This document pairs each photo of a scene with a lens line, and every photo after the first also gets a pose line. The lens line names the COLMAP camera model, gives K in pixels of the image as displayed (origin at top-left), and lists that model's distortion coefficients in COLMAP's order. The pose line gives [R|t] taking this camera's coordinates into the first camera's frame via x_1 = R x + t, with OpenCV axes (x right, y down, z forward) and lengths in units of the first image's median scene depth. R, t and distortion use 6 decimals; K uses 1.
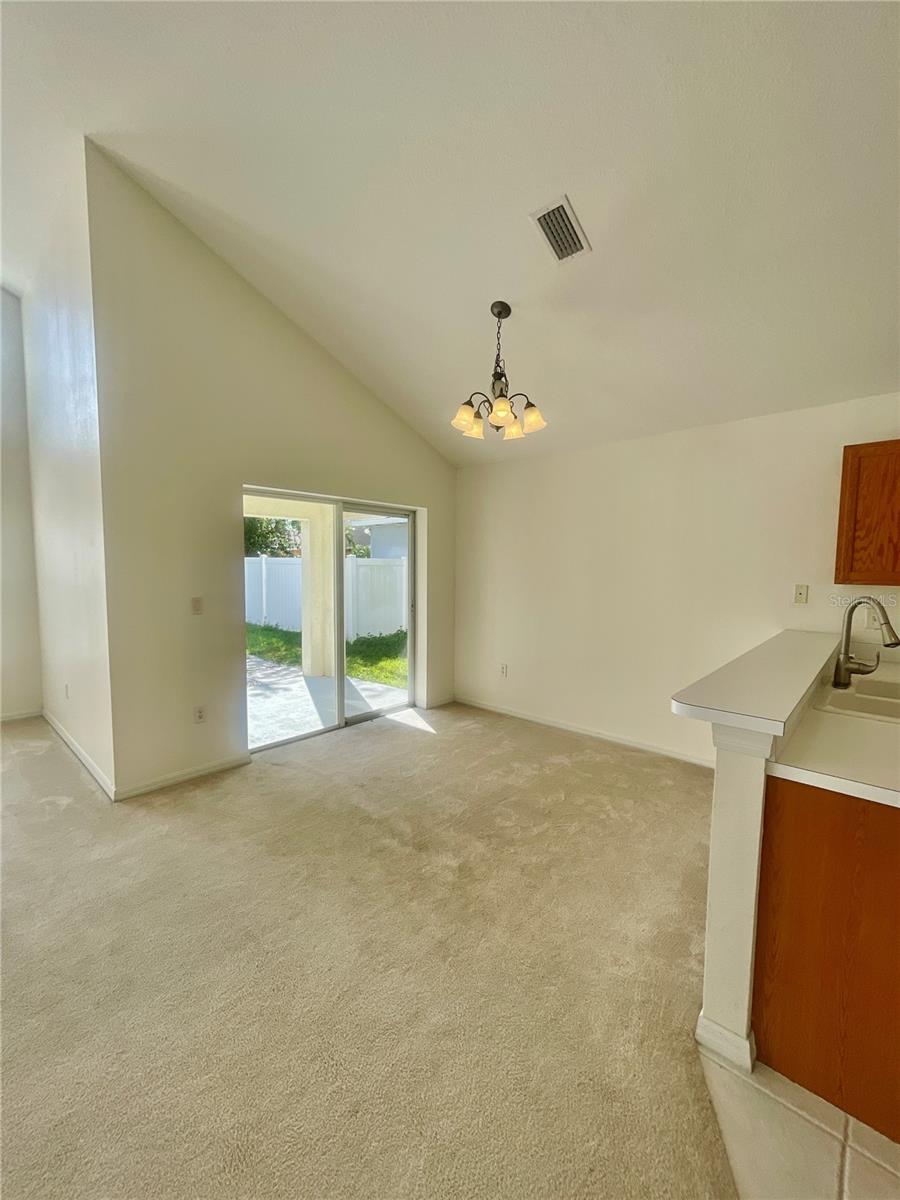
lens RADIAL K [[484.6, 0, 449.7], [0, 484.6, 599.1], [0, 0, 1]] dist [-0.003838, 0.001588]
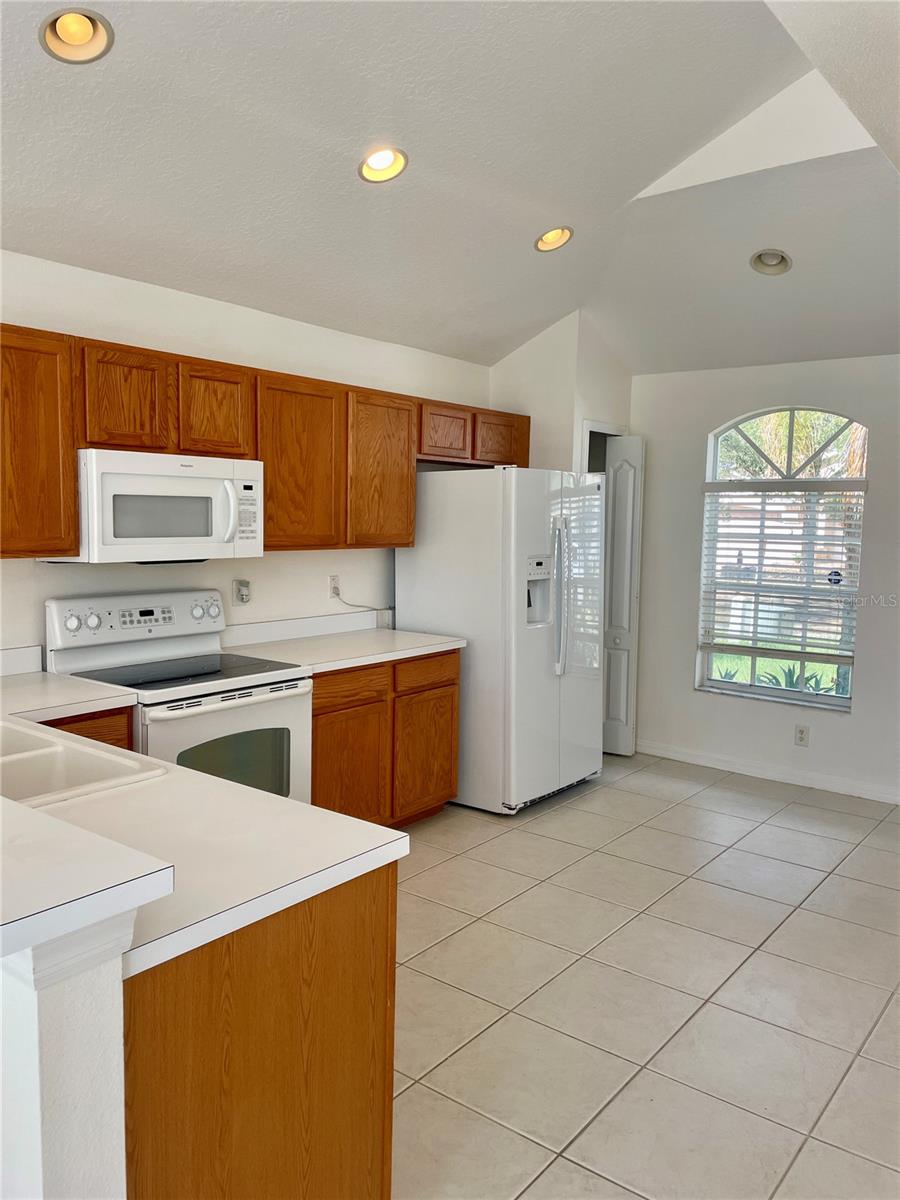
lens RADIAL K [[908.5, 0, 444.8], [0, 908.5, 598.8], [0, 0, 1]] dist [0.057123, -0.042733]
pose [[-0.075816, -0.107545, 0.991305, -0.182960], [0.061484, 0.991771, 0.112298, -0.080445], [-0.995224, 0.069464, -0.068580, 0.461336]]
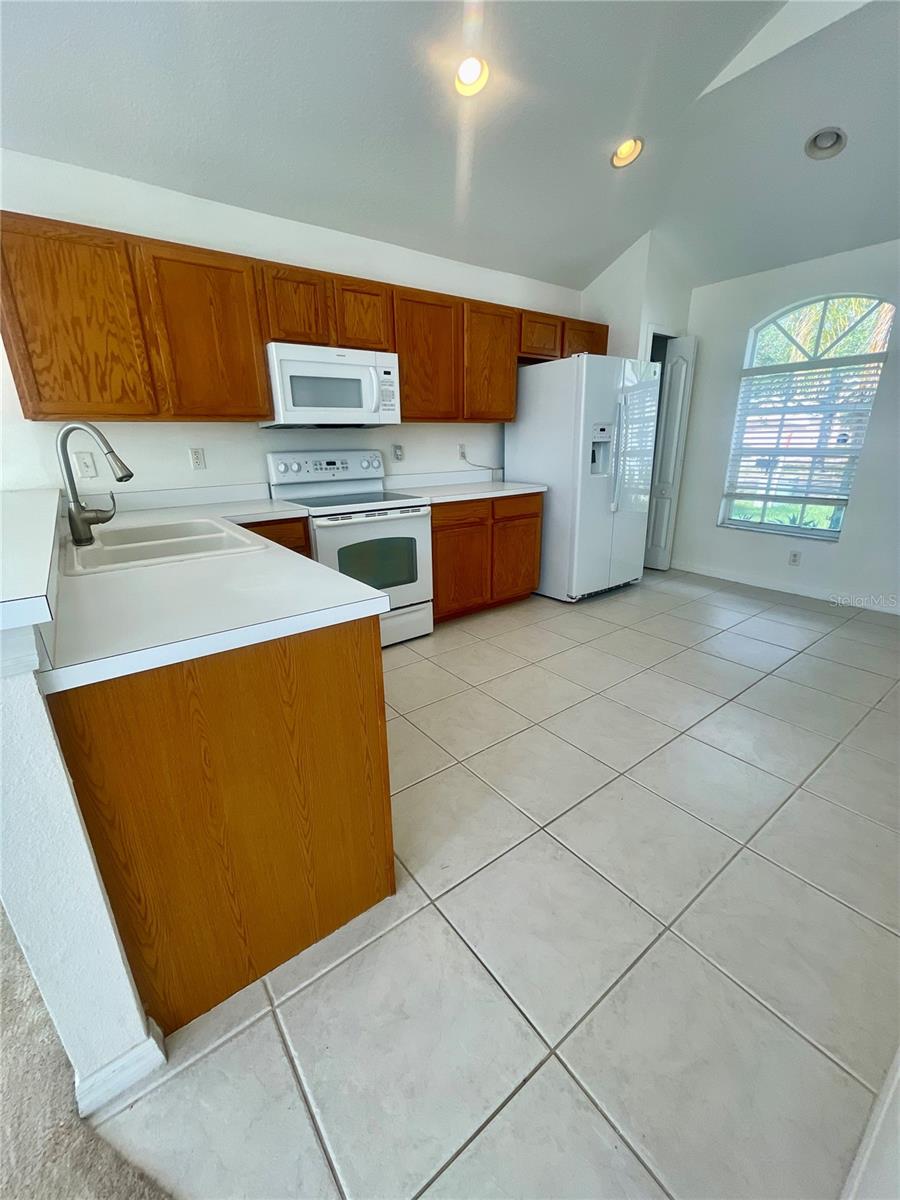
lens RADIAL K [[484.6, 0, 447.0], [0, 484.6, 602.0], [0, 0, 1]] dist [-0.003838, 0.001588]
pose [[0.183819, -0.324733, 0.927771, 0.165773], [0.095380, 0.945293, 0.311968, 0.083607], [-0.978322, 0.031145, 0.204736, 0.276504]]
